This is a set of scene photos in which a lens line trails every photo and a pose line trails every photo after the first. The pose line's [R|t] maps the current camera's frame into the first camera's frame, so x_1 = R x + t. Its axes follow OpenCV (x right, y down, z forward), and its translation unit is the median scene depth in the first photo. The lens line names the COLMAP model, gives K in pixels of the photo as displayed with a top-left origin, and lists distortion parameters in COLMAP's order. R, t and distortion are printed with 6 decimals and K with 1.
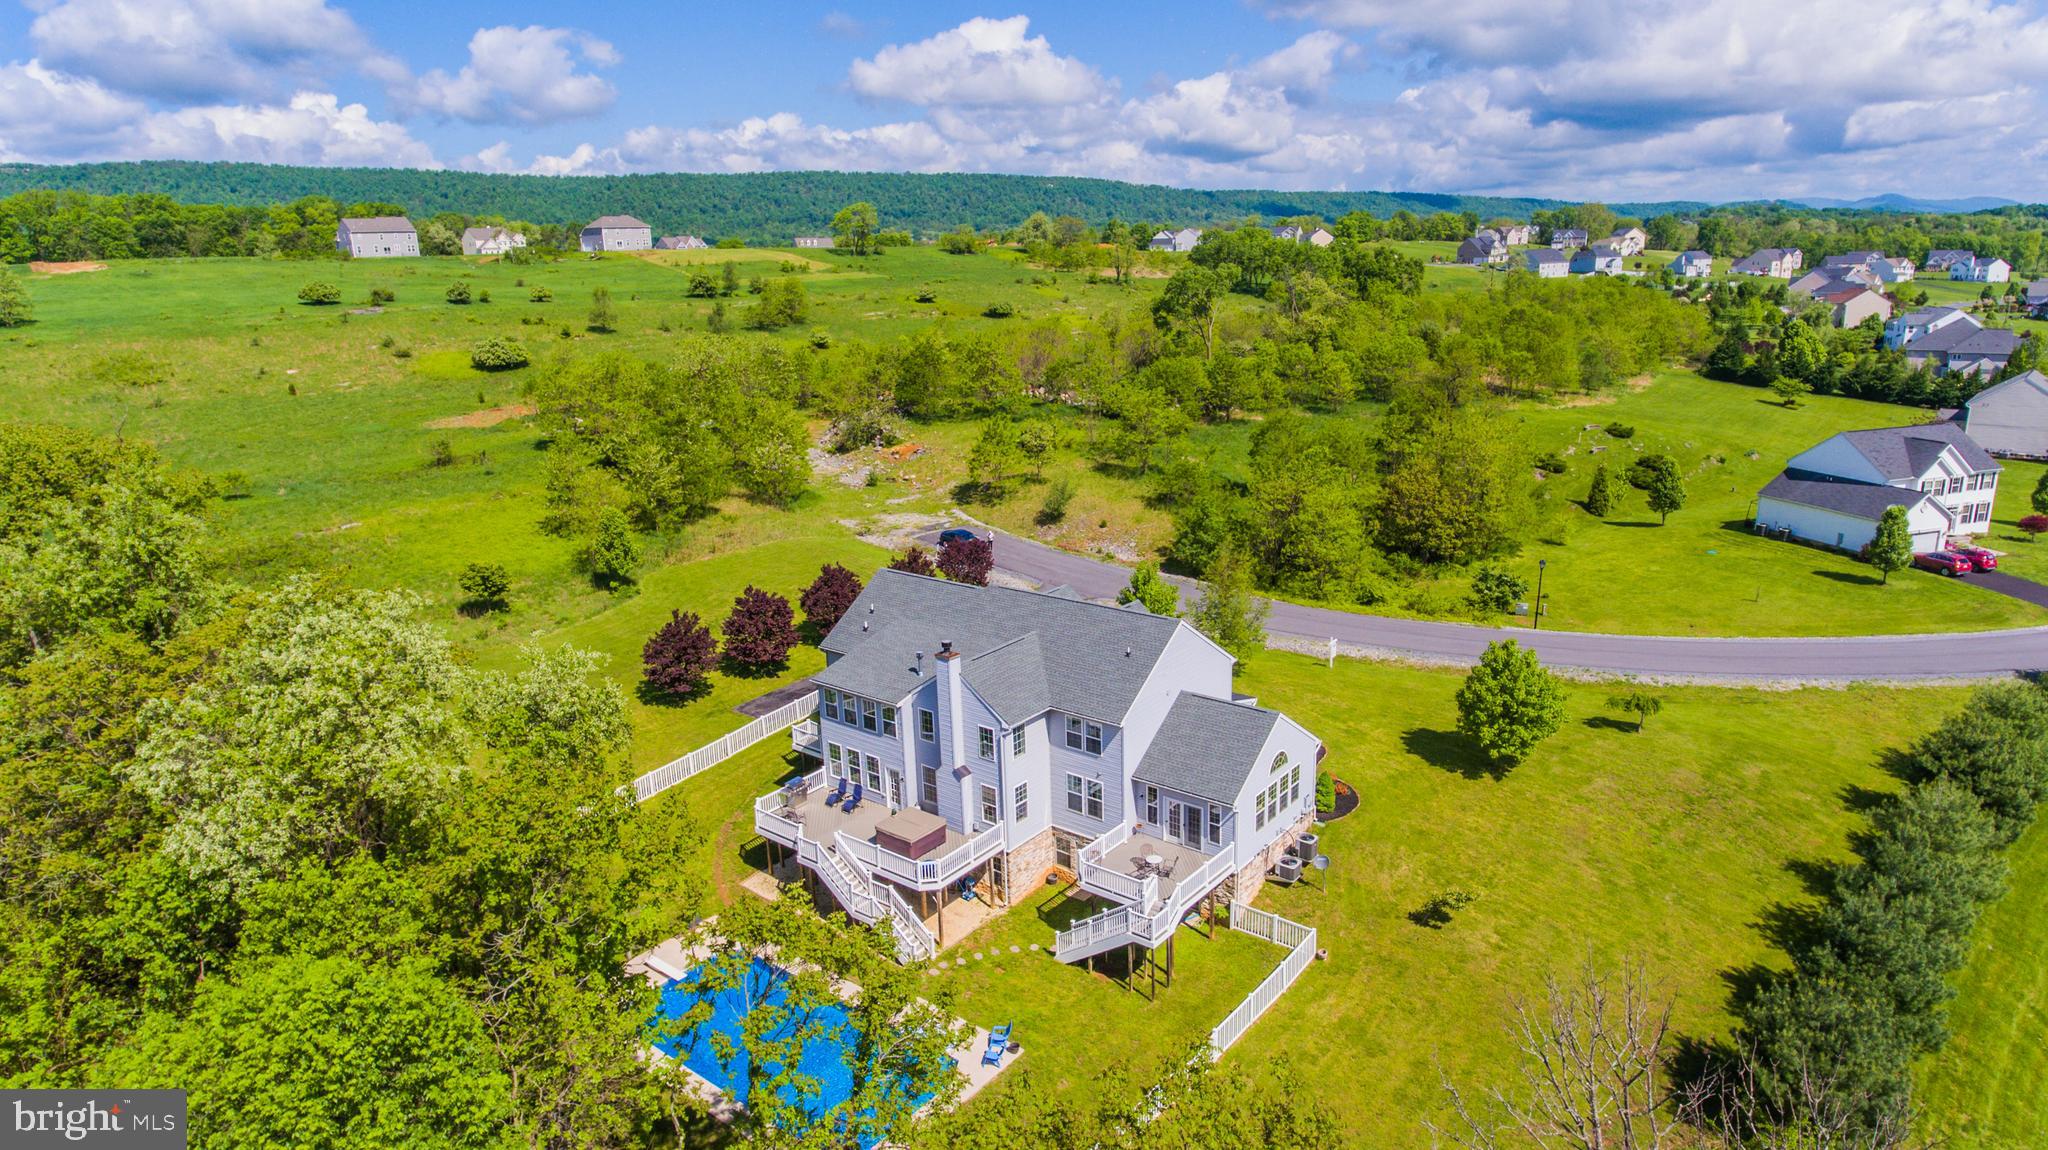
lens RADIAL K [[1160.0, 0, 1024.0], [0, 1160.0, 575.0], [0, 0, 1]] dist [-0.002440, -0.000045]
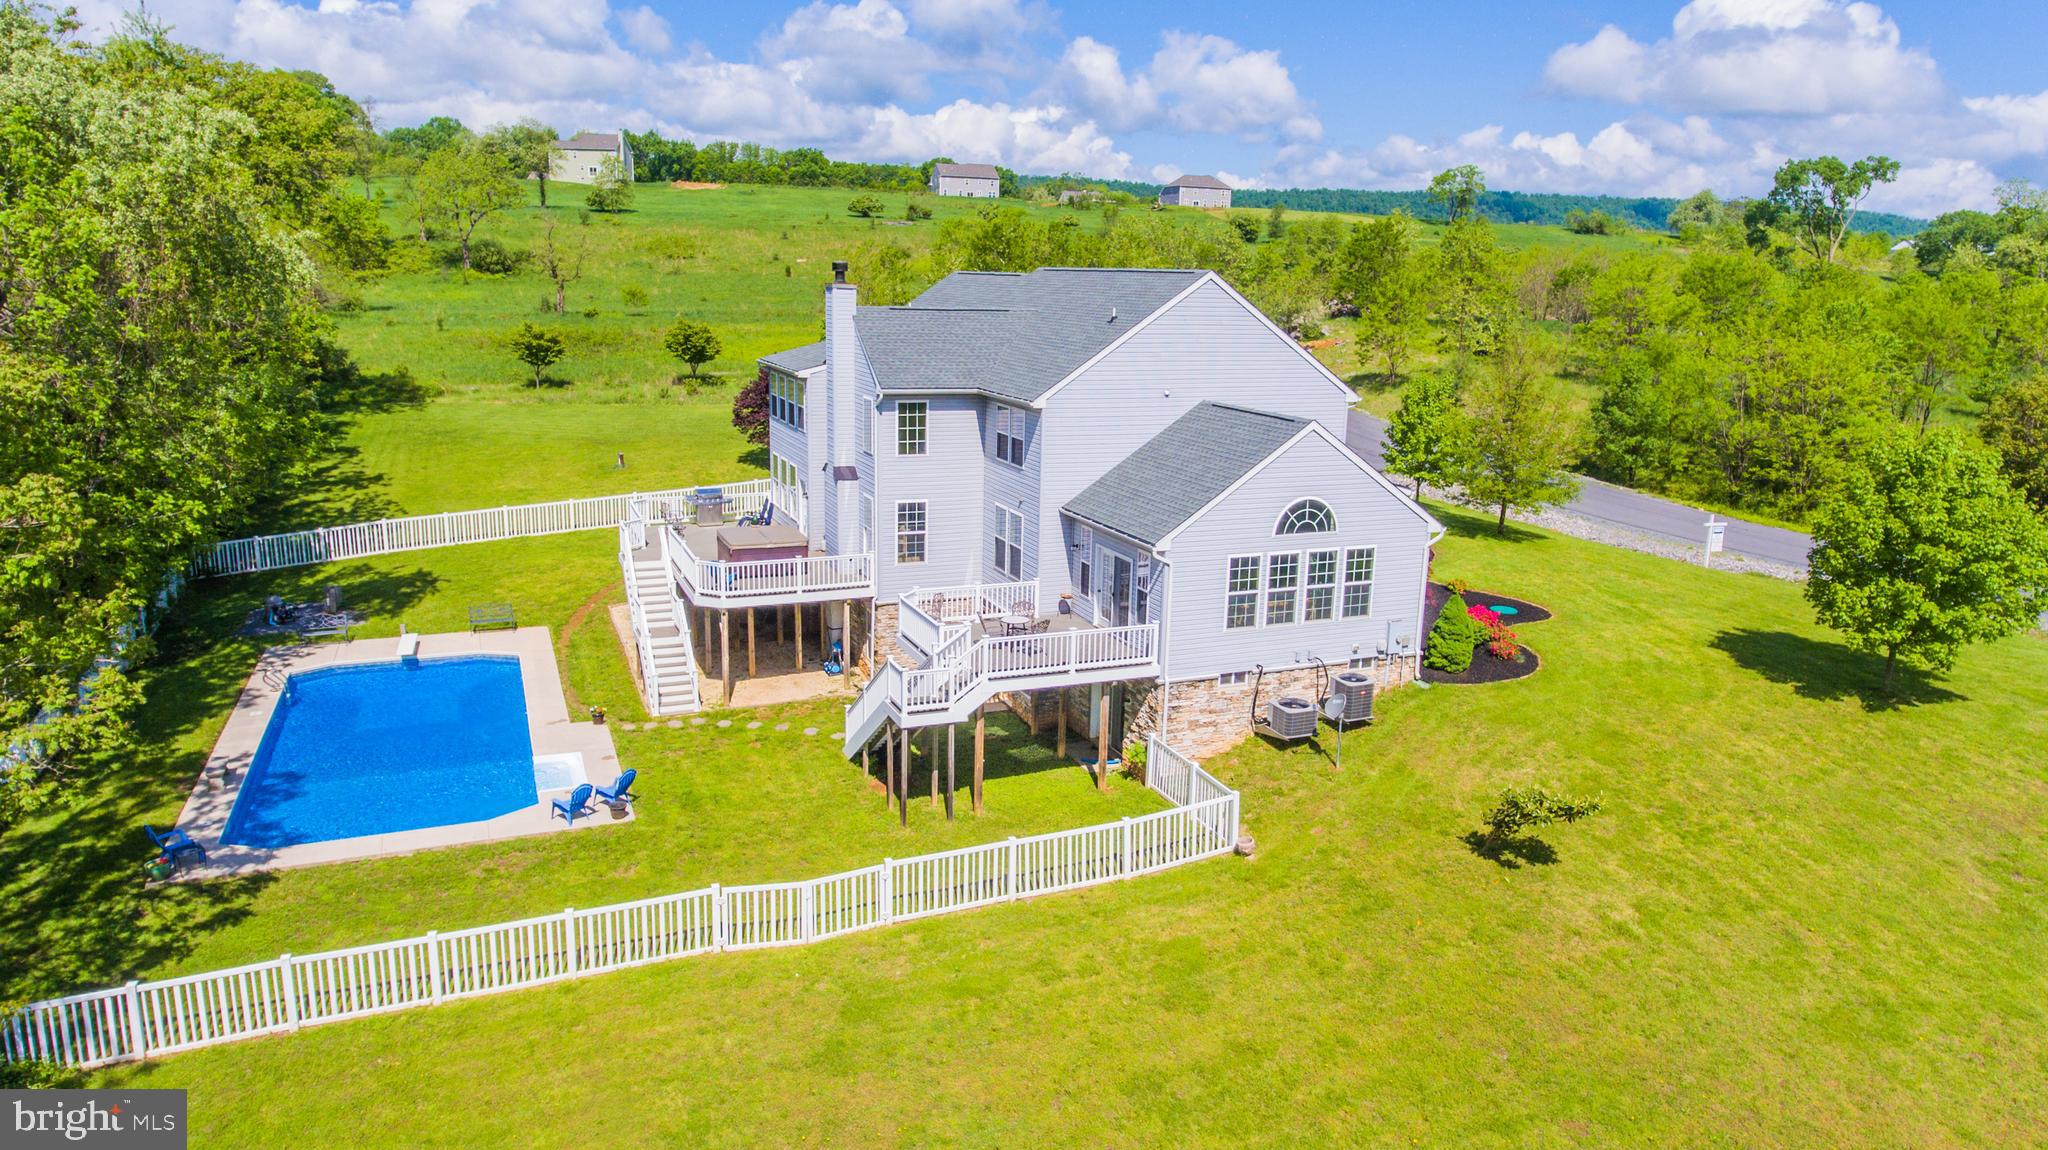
lens RADIAL K [[1254.5, 0, 1024.0], [0, 1254.5, 575.0], [0, 0, 1]] dist [0.001105, -0.000797]
pose [[0.880746, 0.160982, -0.445388, 0.367184], [-0.170644, 0.985157, 0.018632, 0.197180], [0.441776, 0.059593, 0.895144, 0.411292]]
